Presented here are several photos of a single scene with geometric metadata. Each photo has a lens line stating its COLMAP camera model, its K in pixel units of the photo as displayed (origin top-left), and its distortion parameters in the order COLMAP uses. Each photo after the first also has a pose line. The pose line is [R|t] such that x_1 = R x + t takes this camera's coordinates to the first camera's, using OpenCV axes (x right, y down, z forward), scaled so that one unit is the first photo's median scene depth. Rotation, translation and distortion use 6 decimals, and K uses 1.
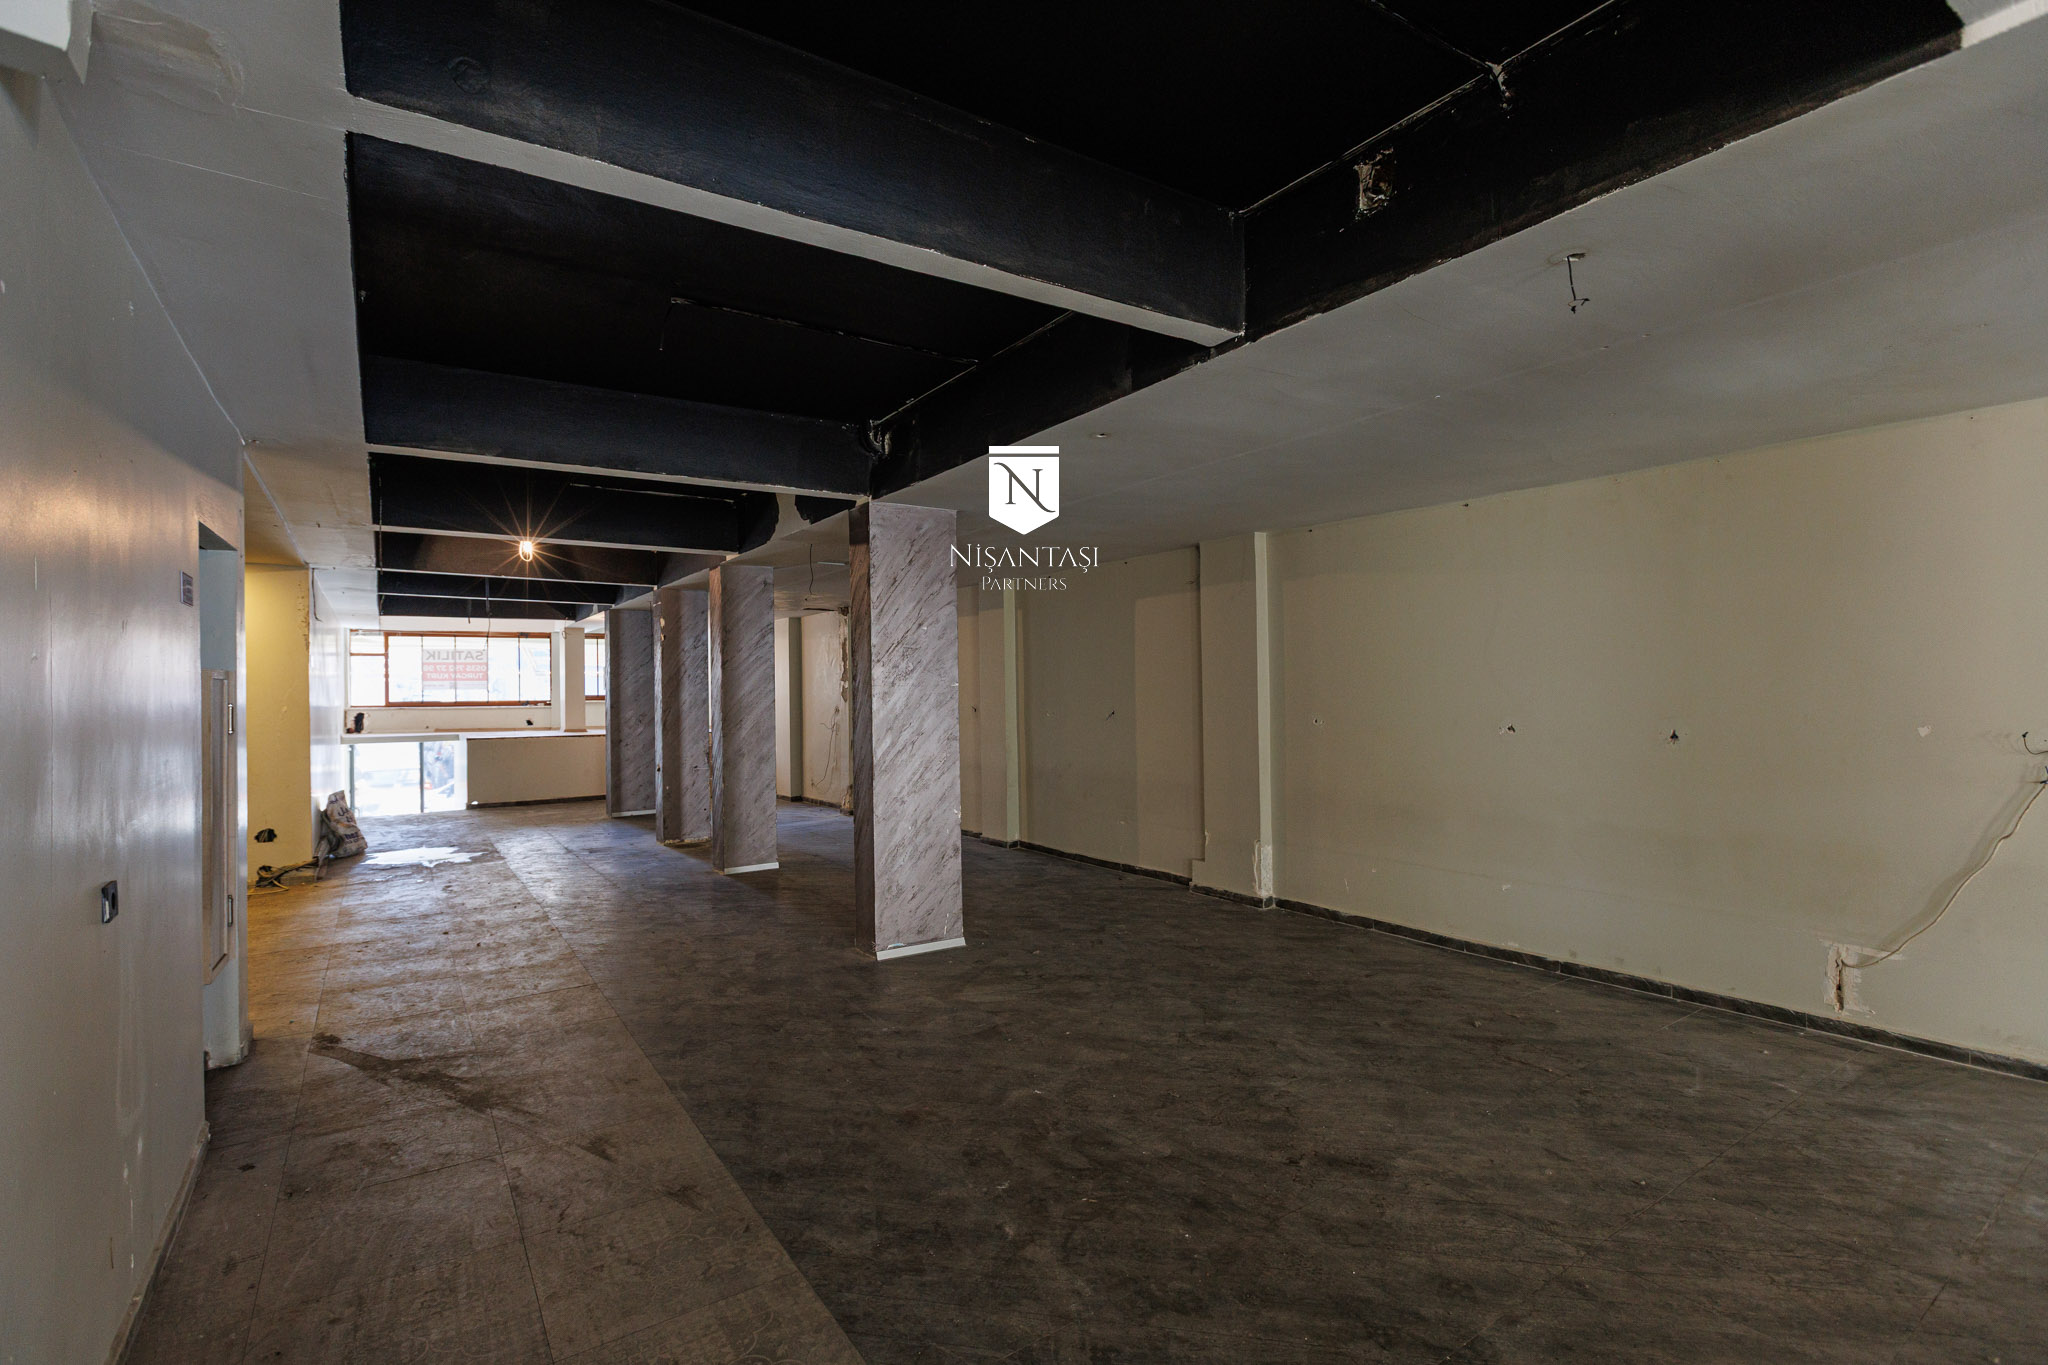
lens RADIAL K [[927.0, 0, 1036.1], [0, 927.0, 713.6], [0, 0, 1]] dist [0.006714, -0.001836]
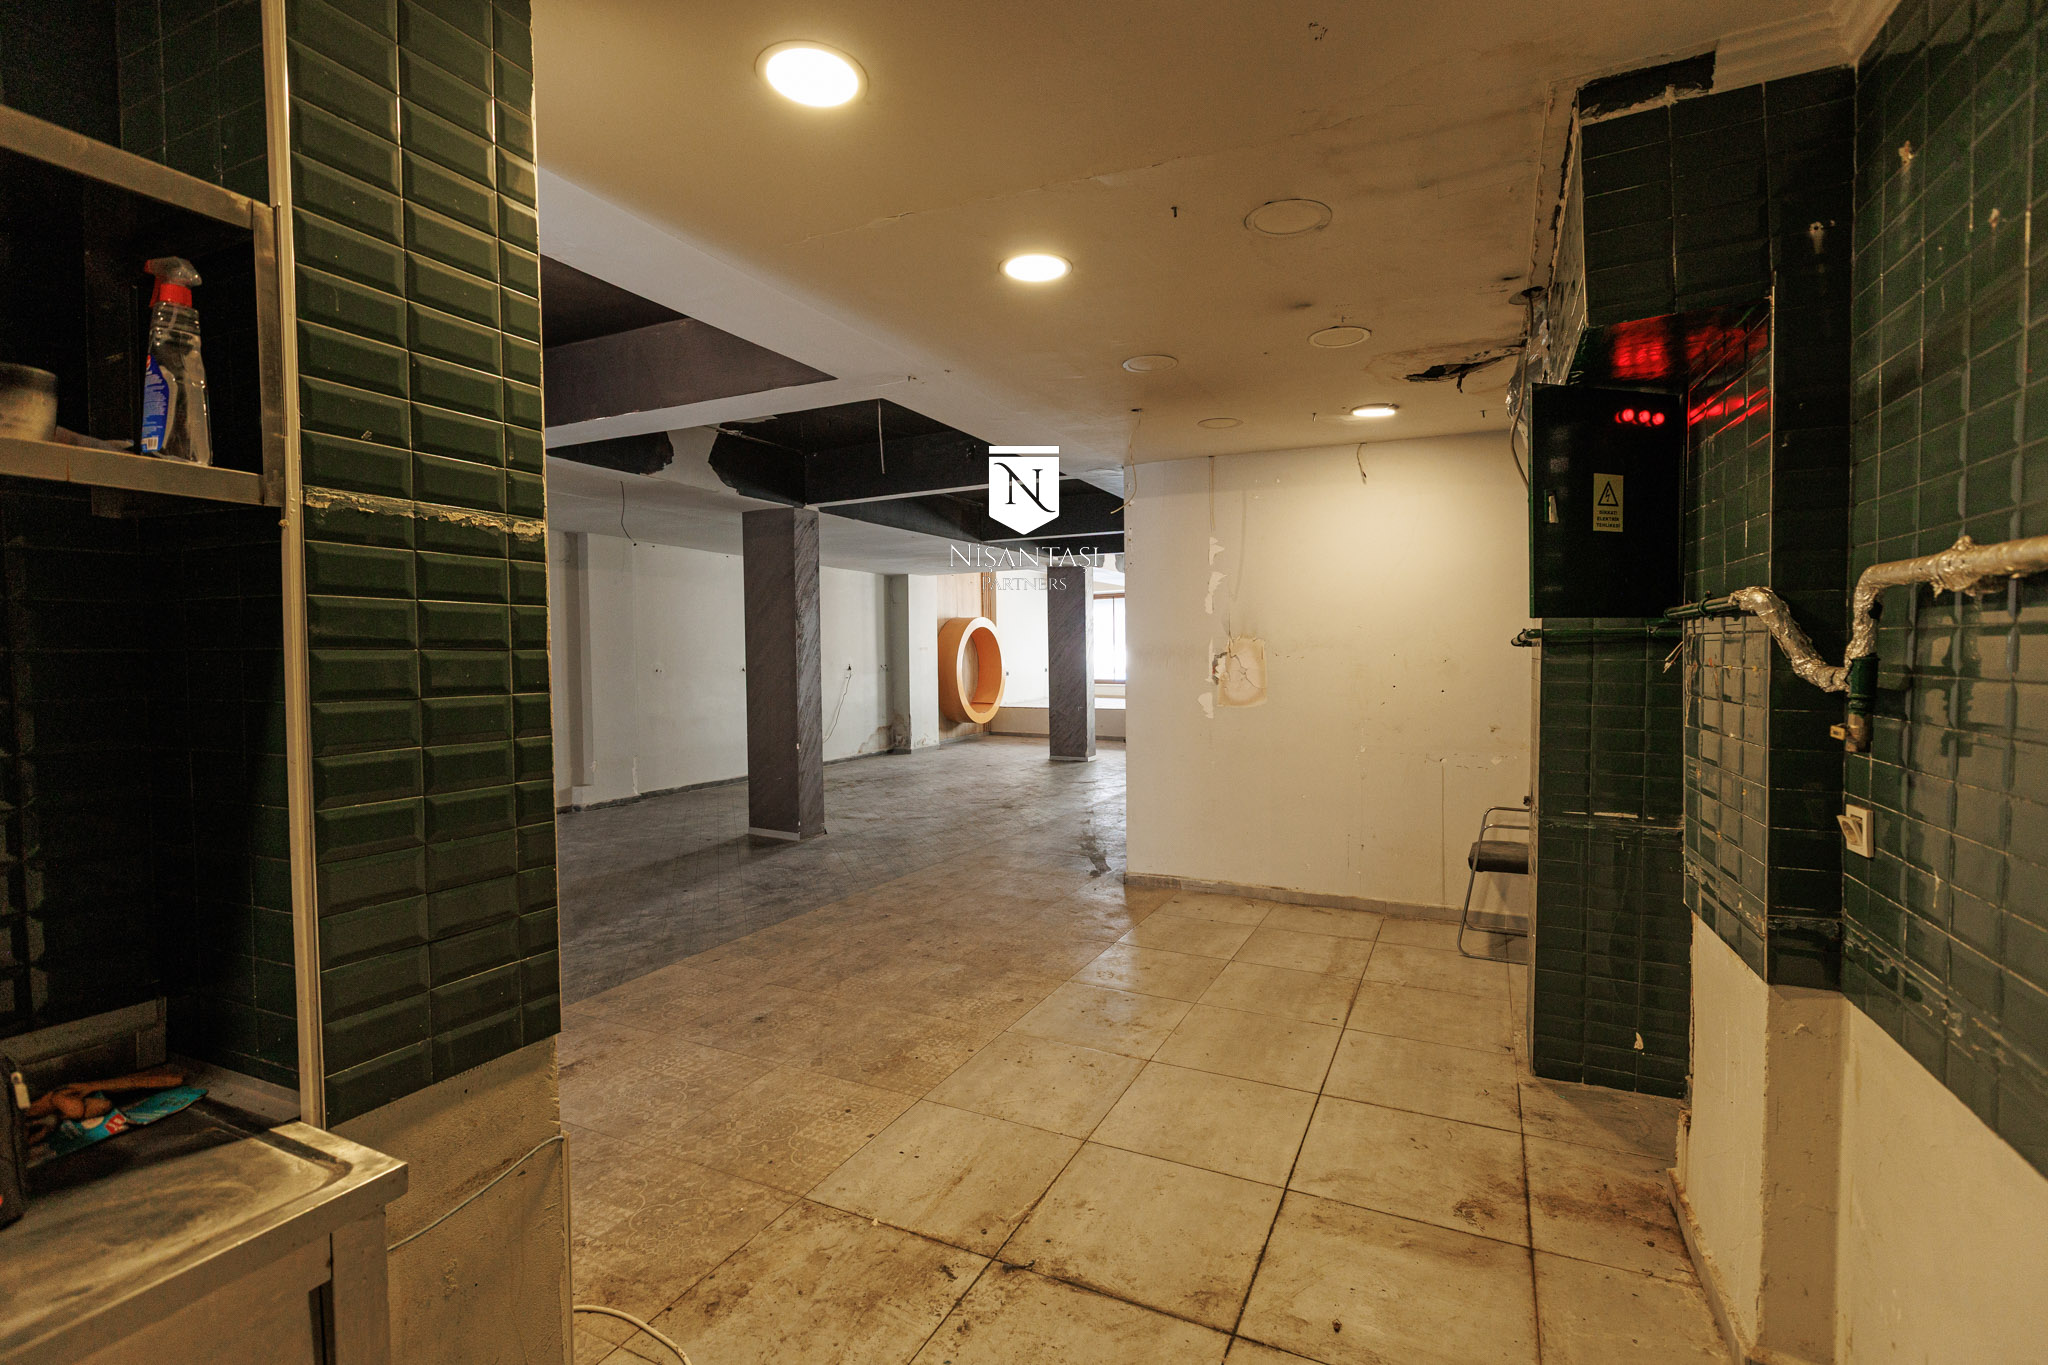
lens RADIAL K [[887.6, 0, 1026.3], [0, 887.6, 716.7], [0, 0, 1]] dist [0.010680, -0.005952]
pose [[-0.477986, -0.052403, 0.876803, -1.052252], [0.032237, 0.996500, 0.077130, -0.007258], [-0.877776, 0.065133, -0.474623, 0.948103]]
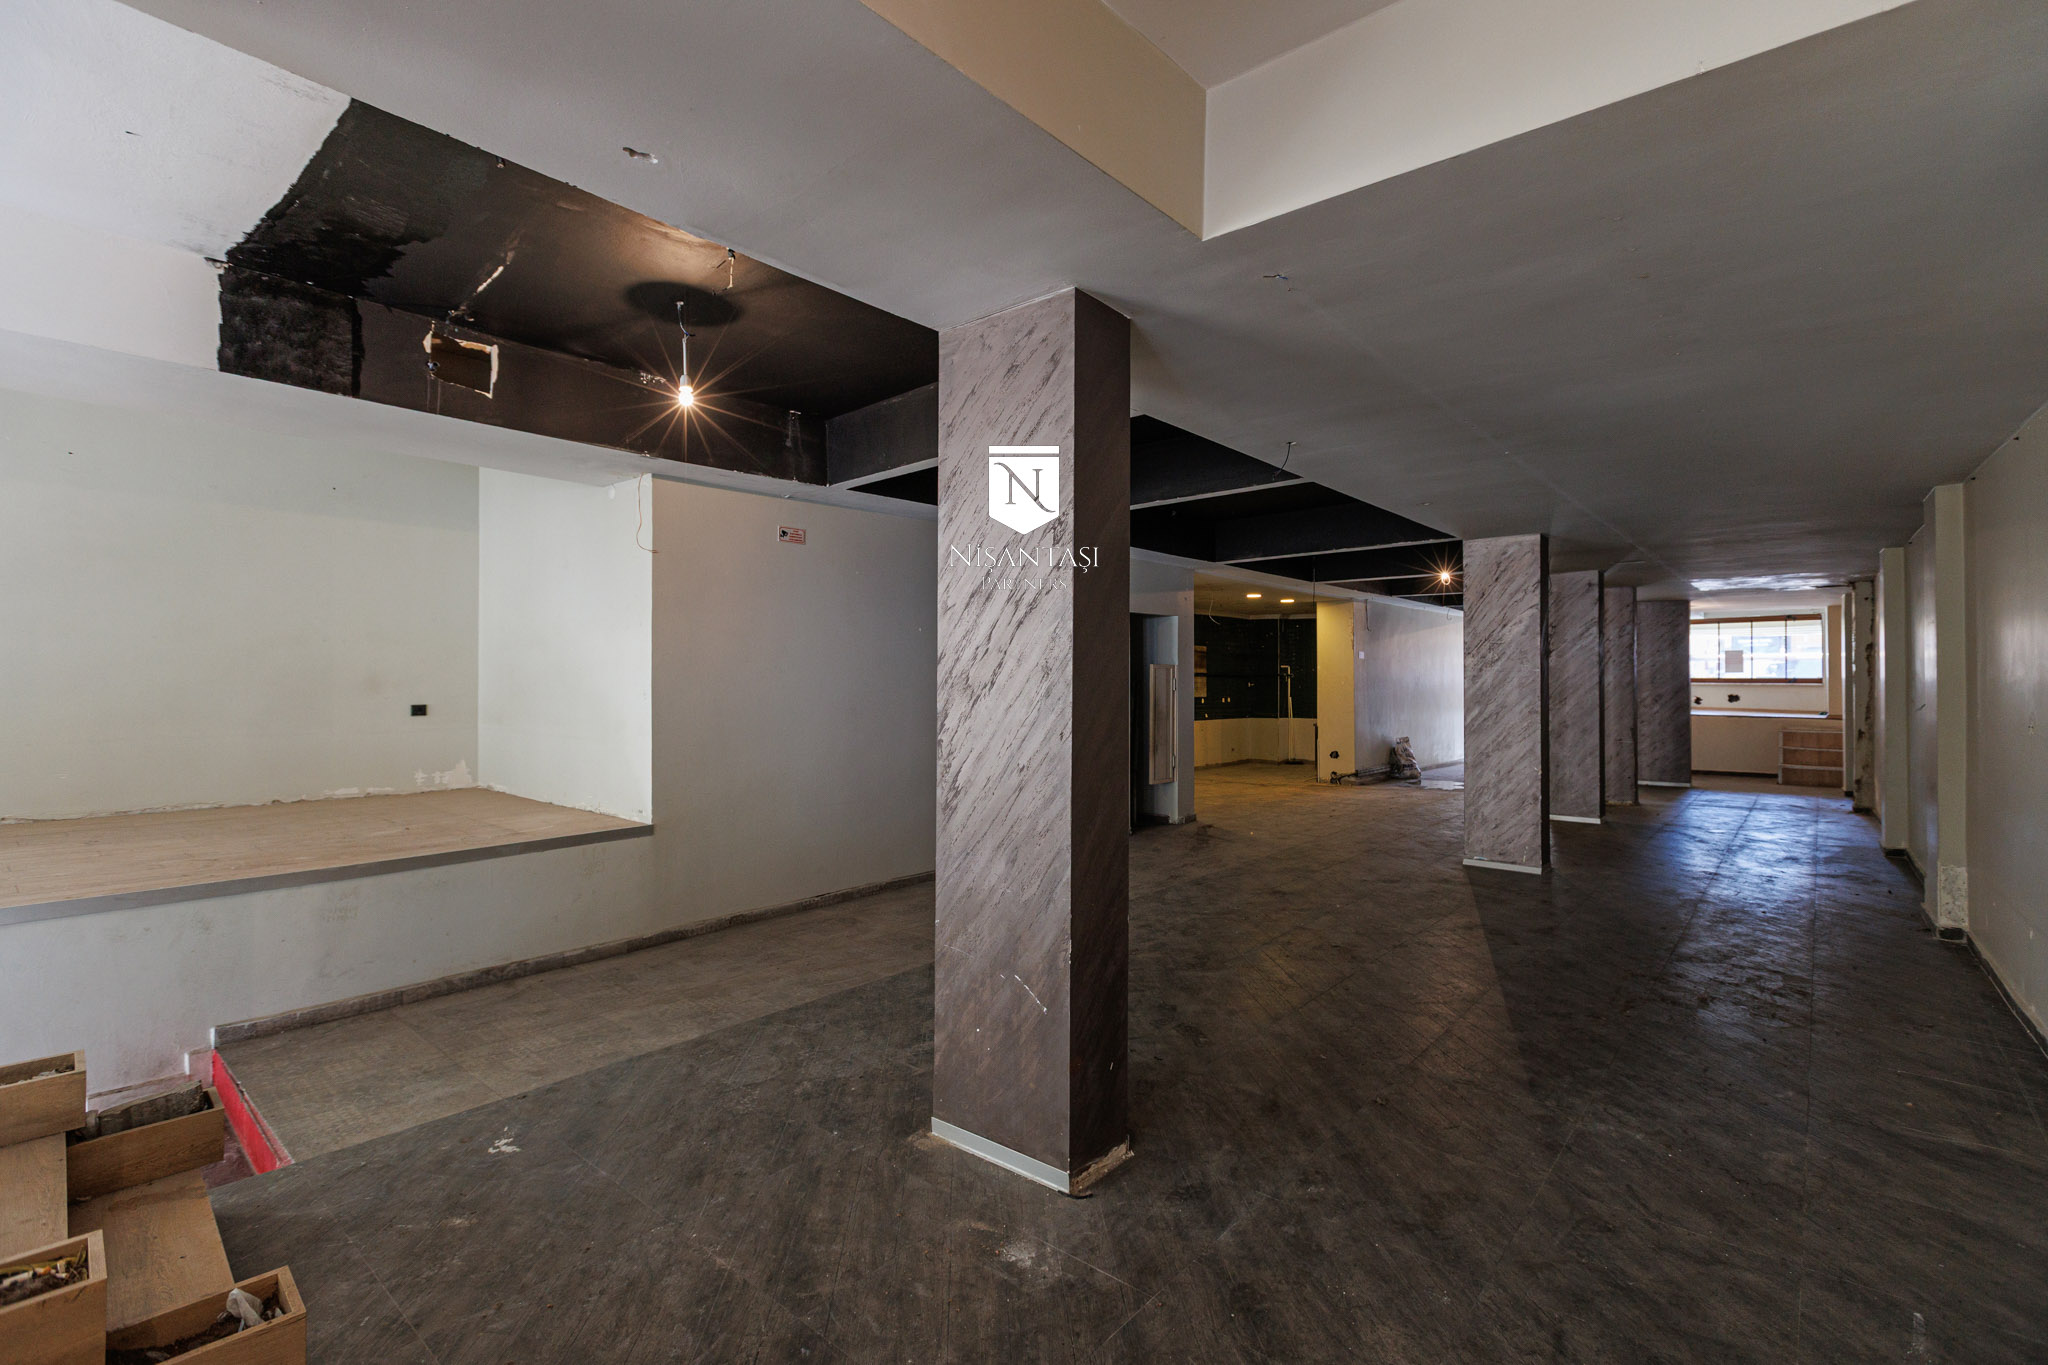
lens RADIAL K [[927.0, 0, 1033.0], [0, 927.0, 684.2], [0, 0, 1]] dist [0.006714, -0.001836]
pose [[0.249585, 0.015176, -0.968234, 0.711002], [-0.025401, 0.999636, 0.009121, -0.003689], [0.968020, 0.022318, 0.249879, 0.002841]]
